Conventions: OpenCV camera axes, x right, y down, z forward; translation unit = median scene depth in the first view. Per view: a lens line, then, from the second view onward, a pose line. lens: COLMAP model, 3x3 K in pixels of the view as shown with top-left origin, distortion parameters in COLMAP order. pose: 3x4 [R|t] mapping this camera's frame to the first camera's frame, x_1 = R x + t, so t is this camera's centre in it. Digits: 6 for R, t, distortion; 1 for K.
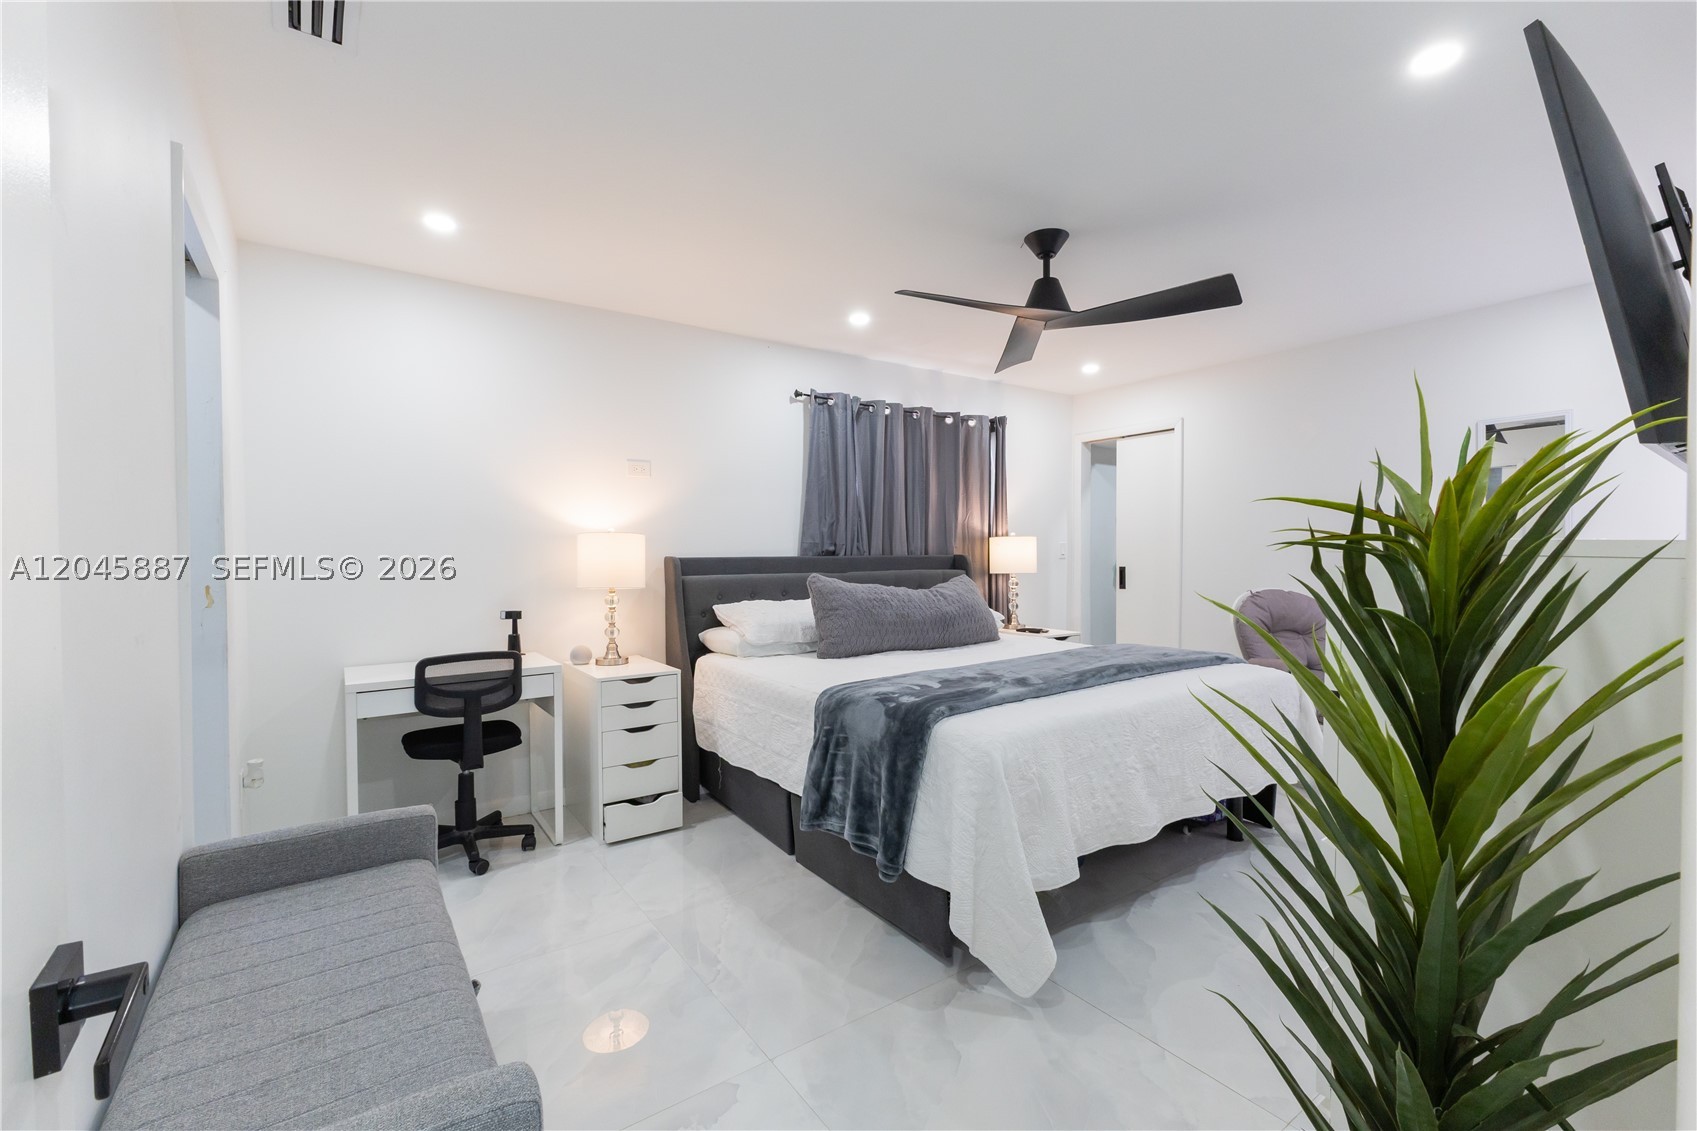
lens RADIAL K [[740.4, 0, 836.6], [0, 740.4, 559.9], [0, 0, 1]] dist [0.011604, -0.003081]
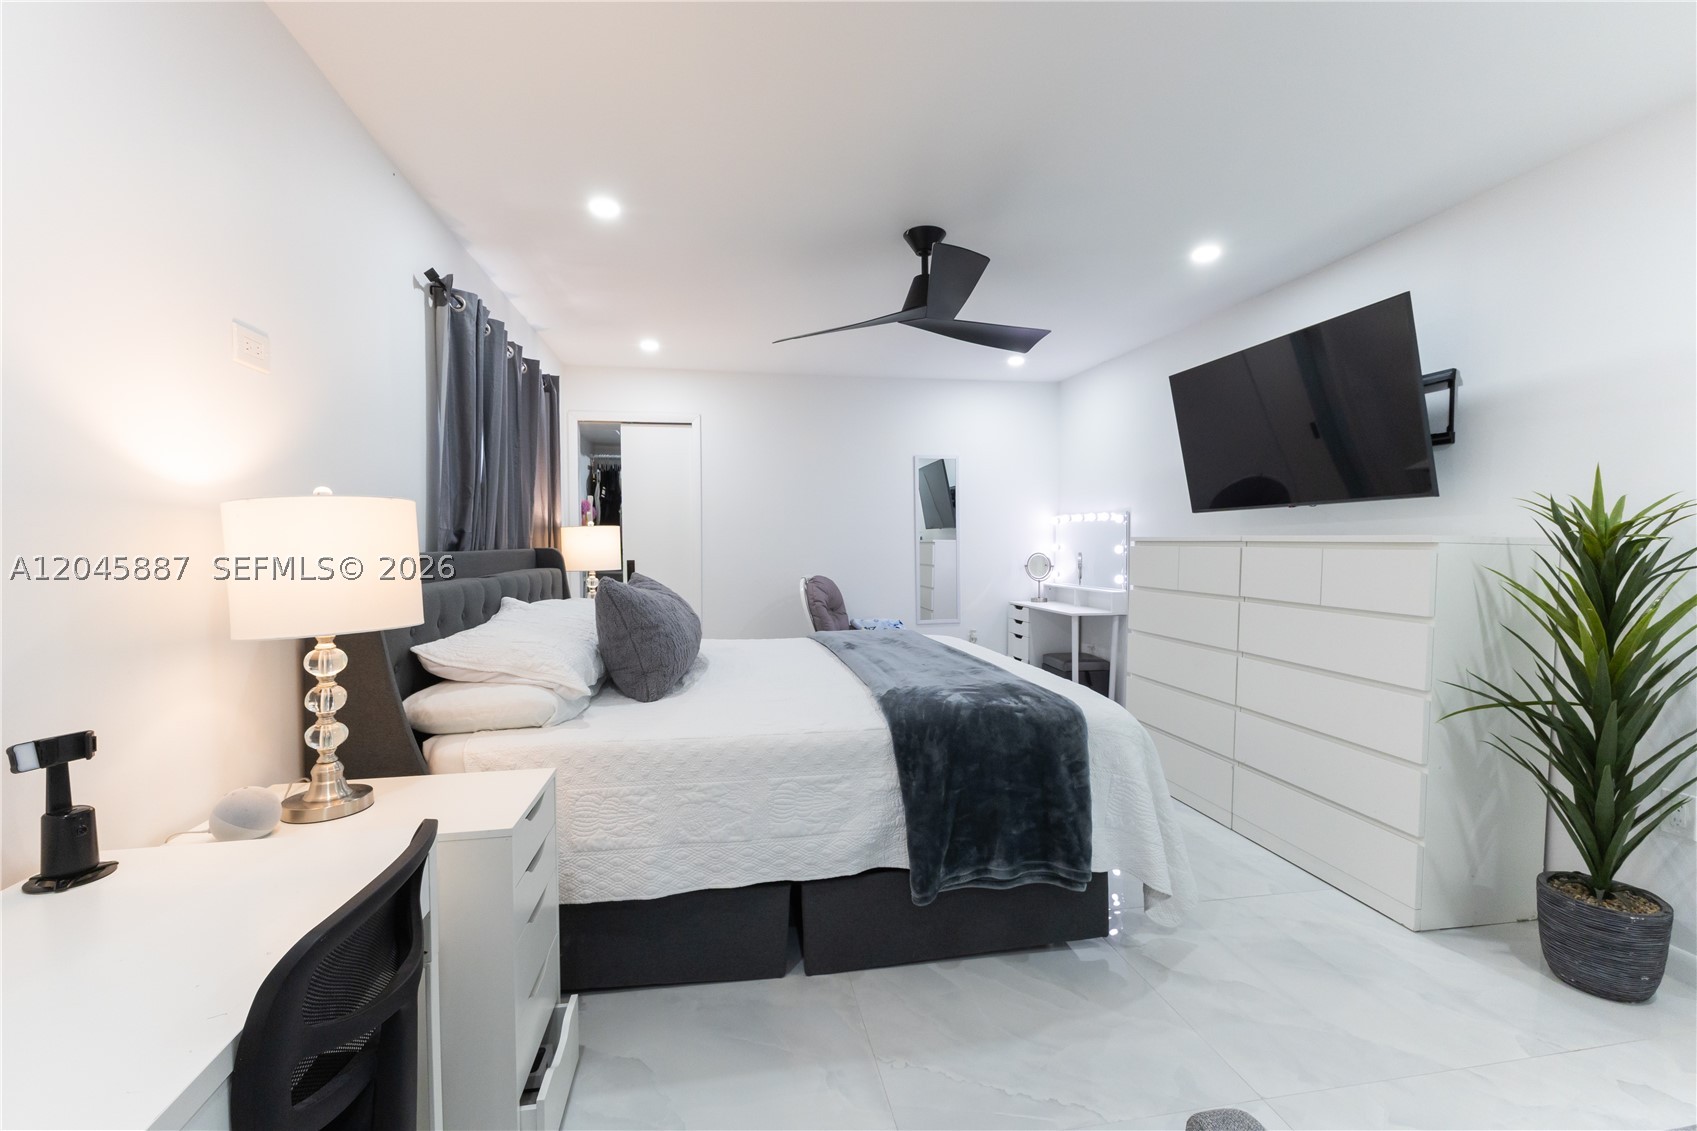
lens RADIAL K [[740.4, 0, 858.9], [0, 740.4, 555.8], [0, 0, 1]] dist [0.011604, -0.003081]
pose [[0.392744, -0.011928, 0.919570, -0.548513], [0.009348, 0.999916, 0.008978, -0.004157], [-0.919600, 0.005070, 0.392822, 0.534208]]
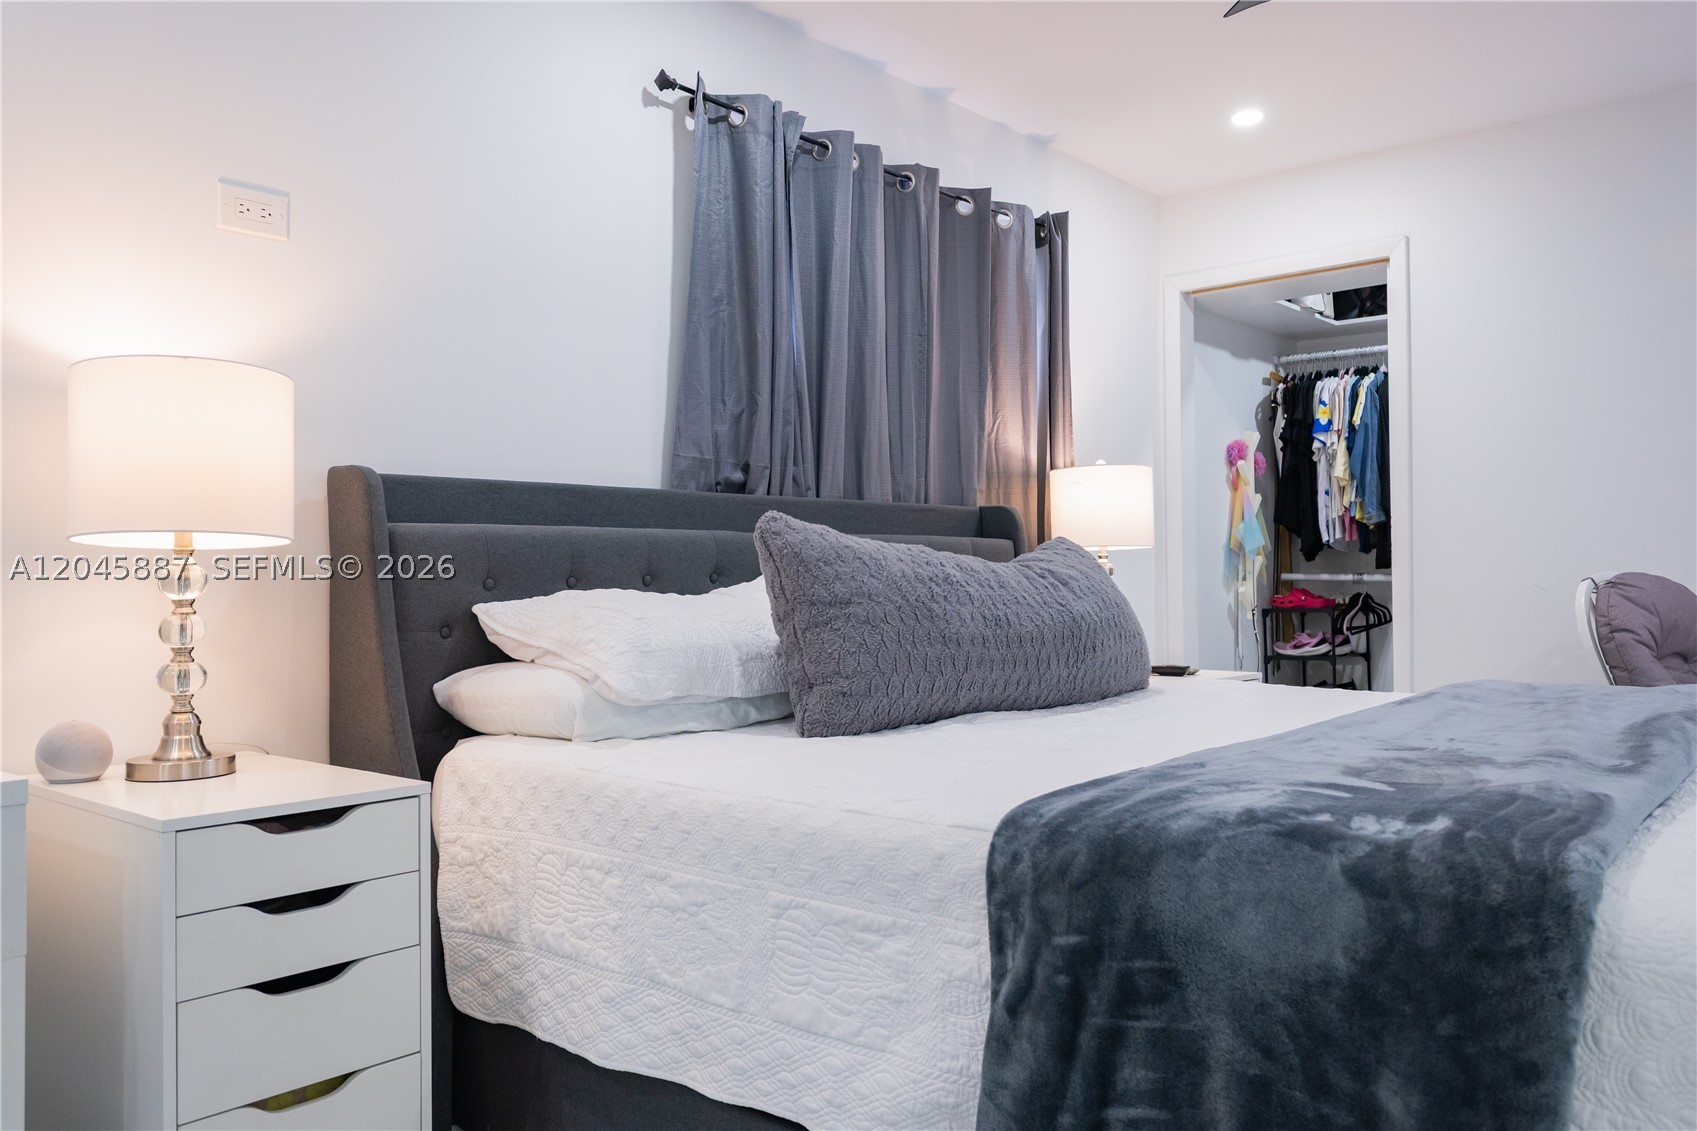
lens RADIAL K [[1306.8, 0, 845.2], [0, 1306.8, 548.0], [0, 0, 1]] dist [0.026310, -0.004416]
pose [[0.965496, 0.003511, 0.260393, -0.166472], [0.005980, 0.999346, -0.035650, 0.060782], [-0.260348, 0.035977, 0.964844, 0.355483]]
